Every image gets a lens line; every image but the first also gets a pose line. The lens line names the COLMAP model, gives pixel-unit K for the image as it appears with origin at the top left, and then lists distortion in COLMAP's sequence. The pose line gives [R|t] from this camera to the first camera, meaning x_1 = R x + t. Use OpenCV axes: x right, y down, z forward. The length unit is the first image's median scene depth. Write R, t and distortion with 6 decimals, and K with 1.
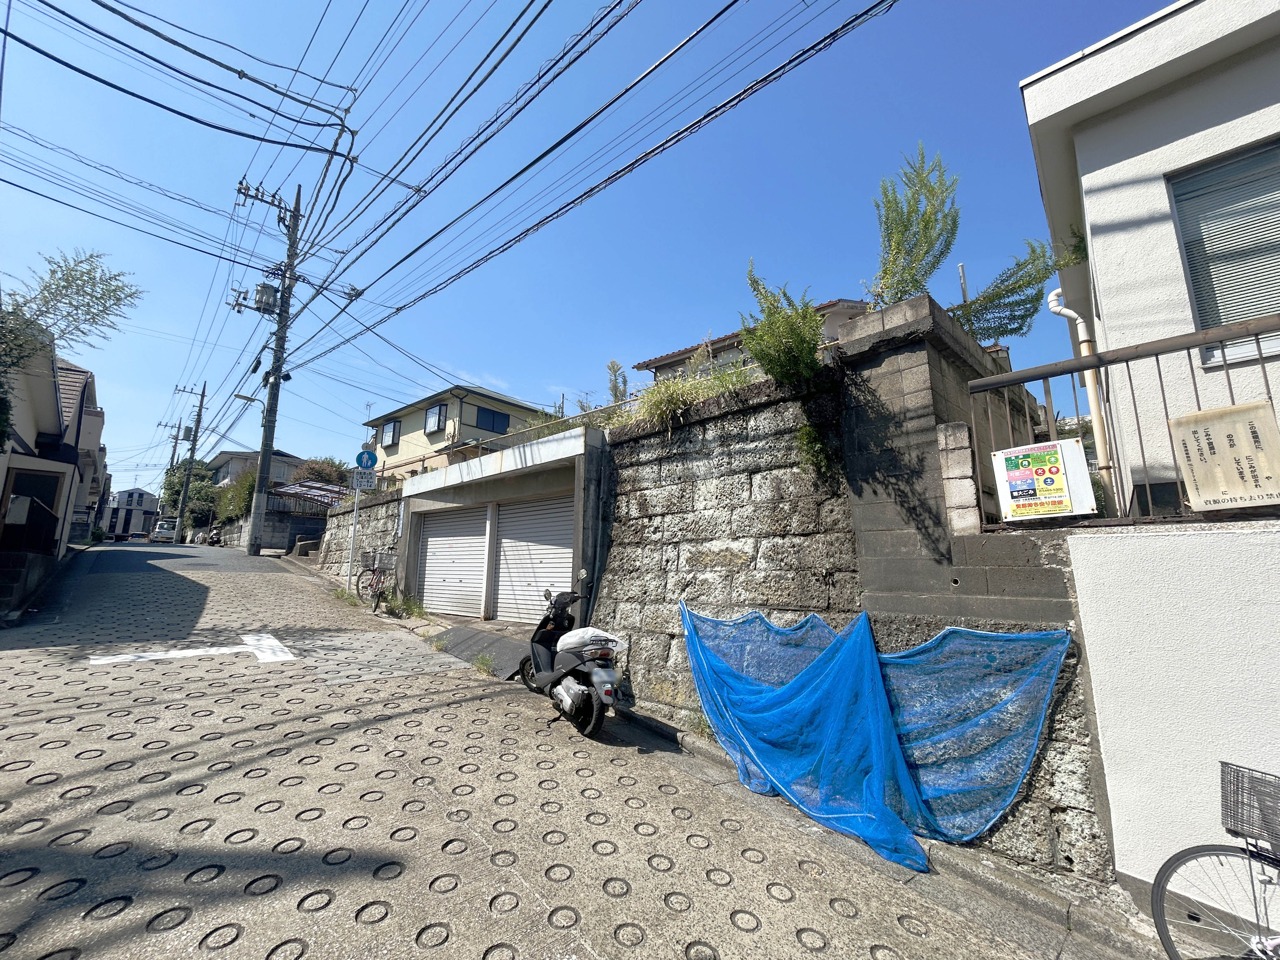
lens RADIAL K [[515.6, 0, 641.0], [0, 515.6, 478.3], [0, 0, 1]] dist [-0.000531, 0.000105]
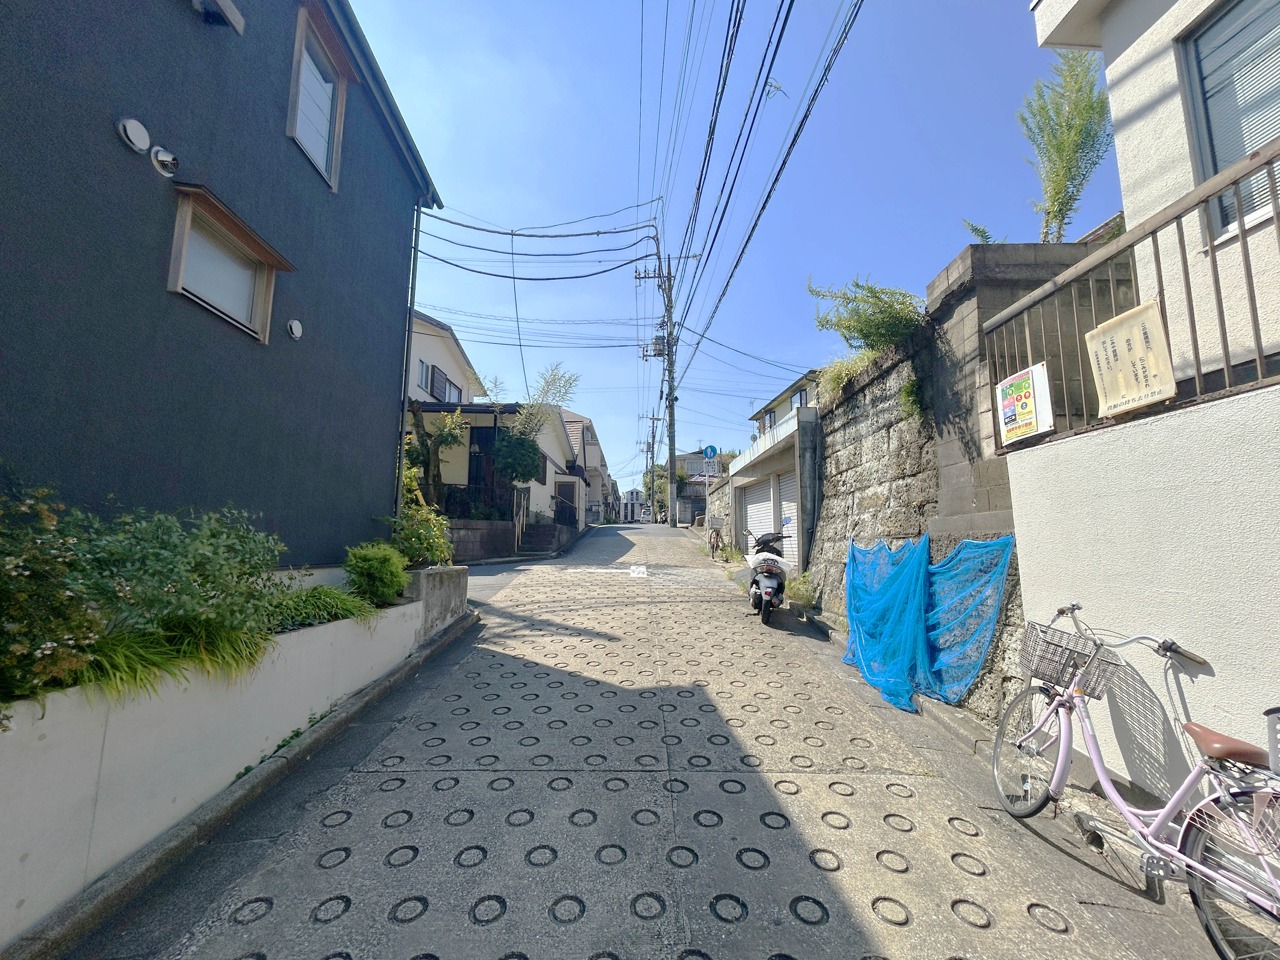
lens RADIAL K [[515.6, 0, 641.0], [0, 515.6, 478.3], [0, 0, 1]] dist [-0.000531, 0.000105]
pose [[0.710204, -0.095995, -0.697421, 0.626224], [0.127279, 0.991843, -0.006908, 0.041056], [0.692395, -0.083861, 0.716629, -0.246491]]
